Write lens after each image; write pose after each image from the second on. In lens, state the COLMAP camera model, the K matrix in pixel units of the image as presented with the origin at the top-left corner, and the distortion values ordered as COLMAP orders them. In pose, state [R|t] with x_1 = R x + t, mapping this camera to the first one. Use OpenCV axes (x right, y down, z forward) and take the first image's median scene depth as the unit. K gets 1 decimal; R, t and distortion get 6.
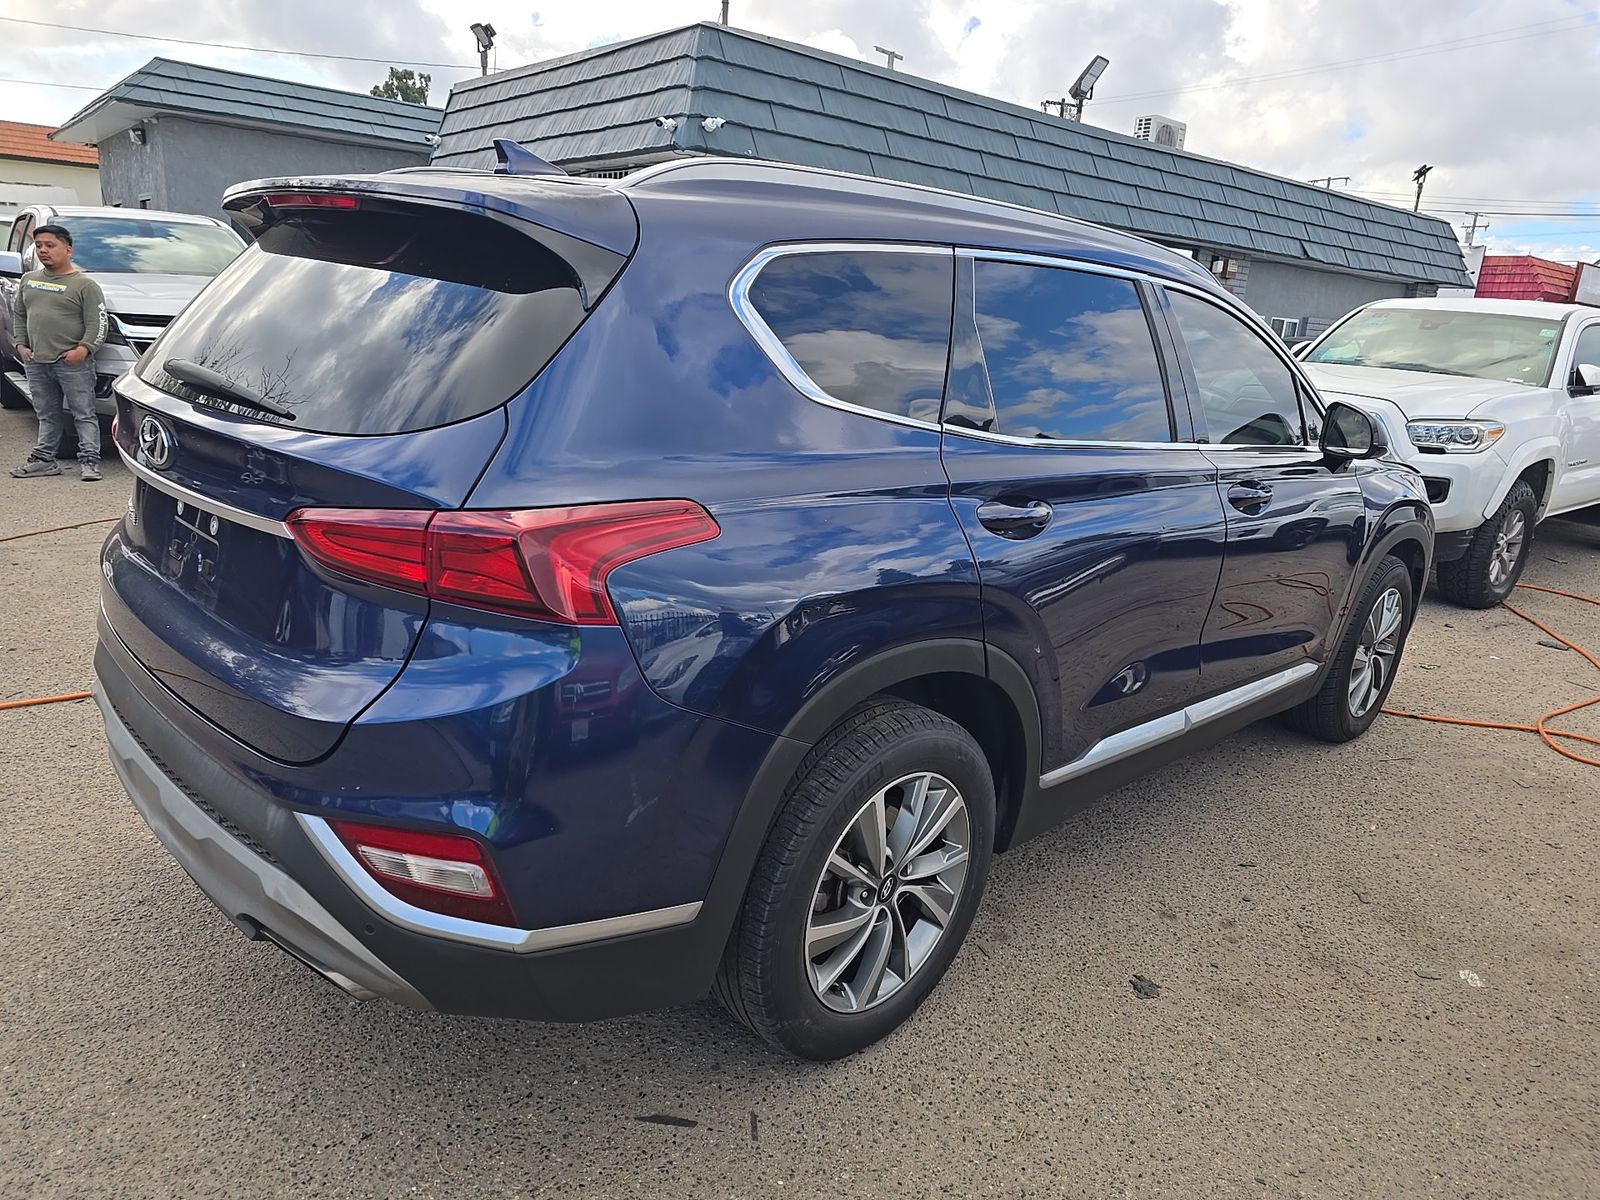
lens RADIAL K [[1094.5, 0, 800.0], [0, 1094.5, 600.0], [0, 0, 1]] dist [-0.003017, -0.002698]
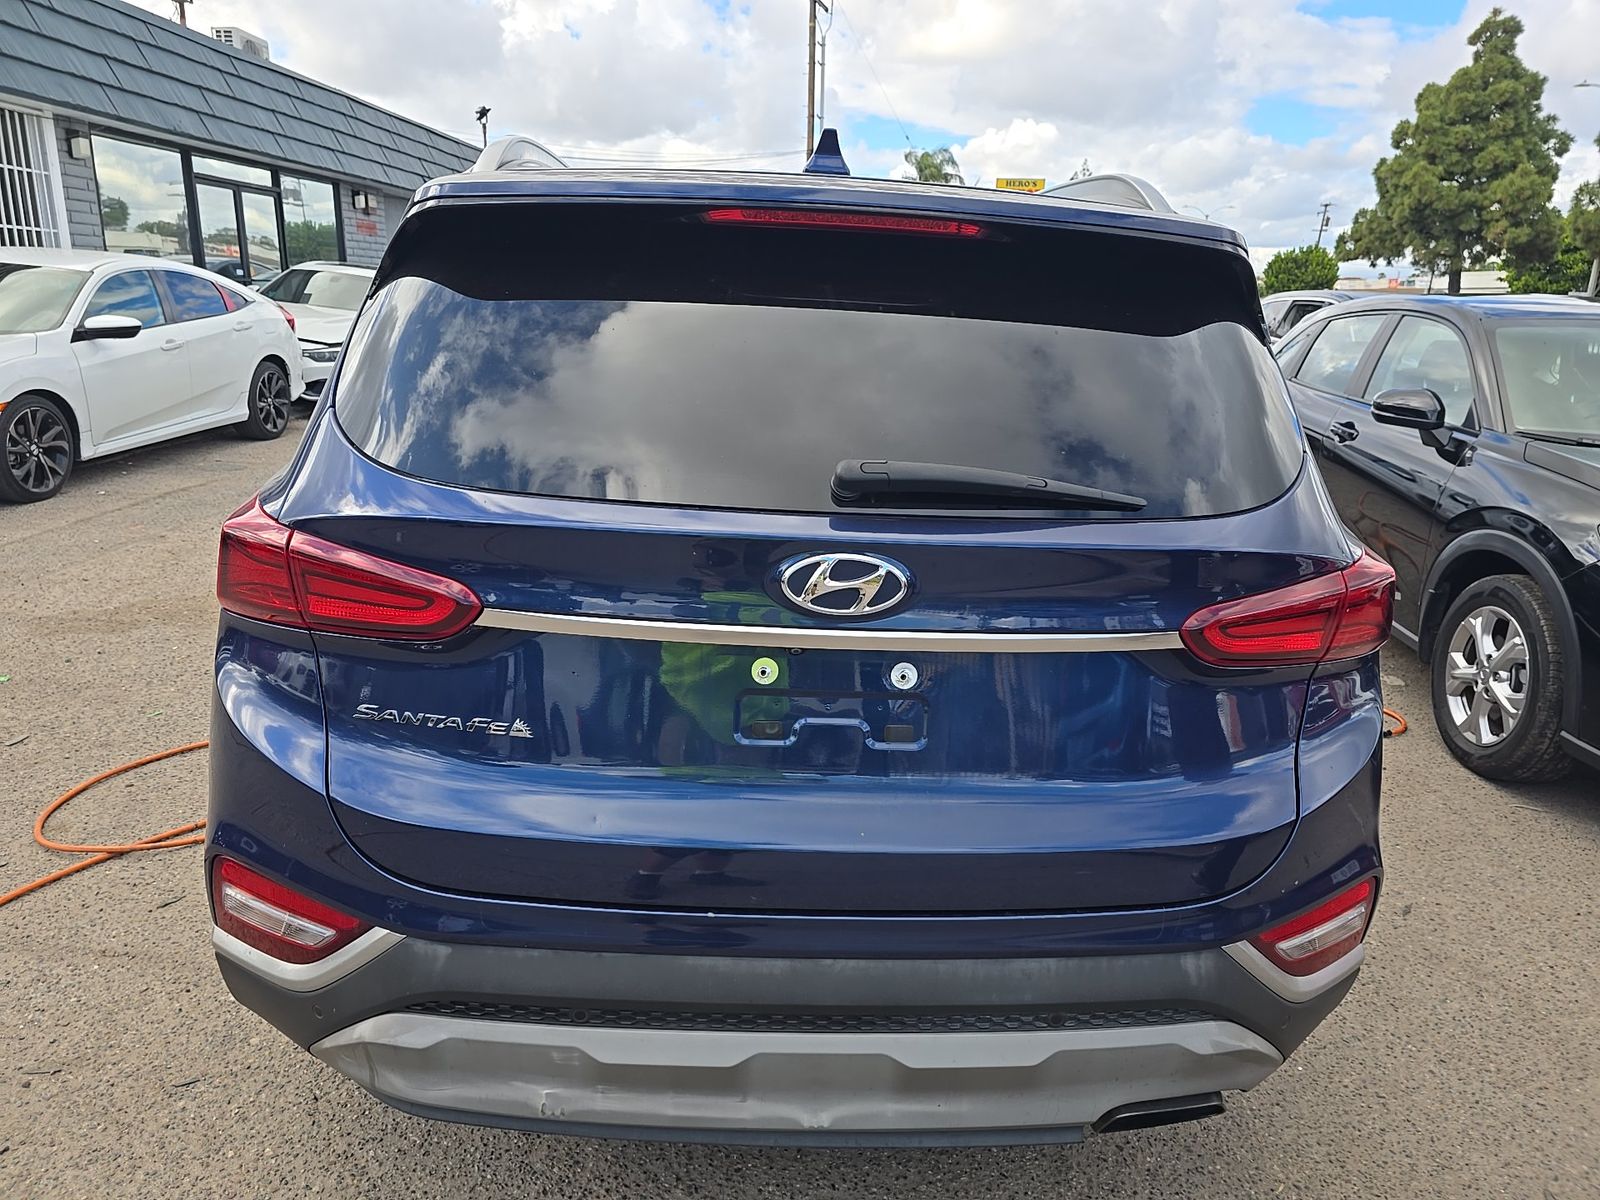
lens RADIAL K [[1094.5, 0, 800.0], [0, 1094.5, 600.0], [0, 0, 1]] dist [-0.003017, -0.002698]
pose [[0.636646, -0.246905, 0.730561, -0.159478], [0.199744, 0.967825, 0.153025, -0.034545], [-0.744838, 0.048502, 0.665480, 0.085238]]
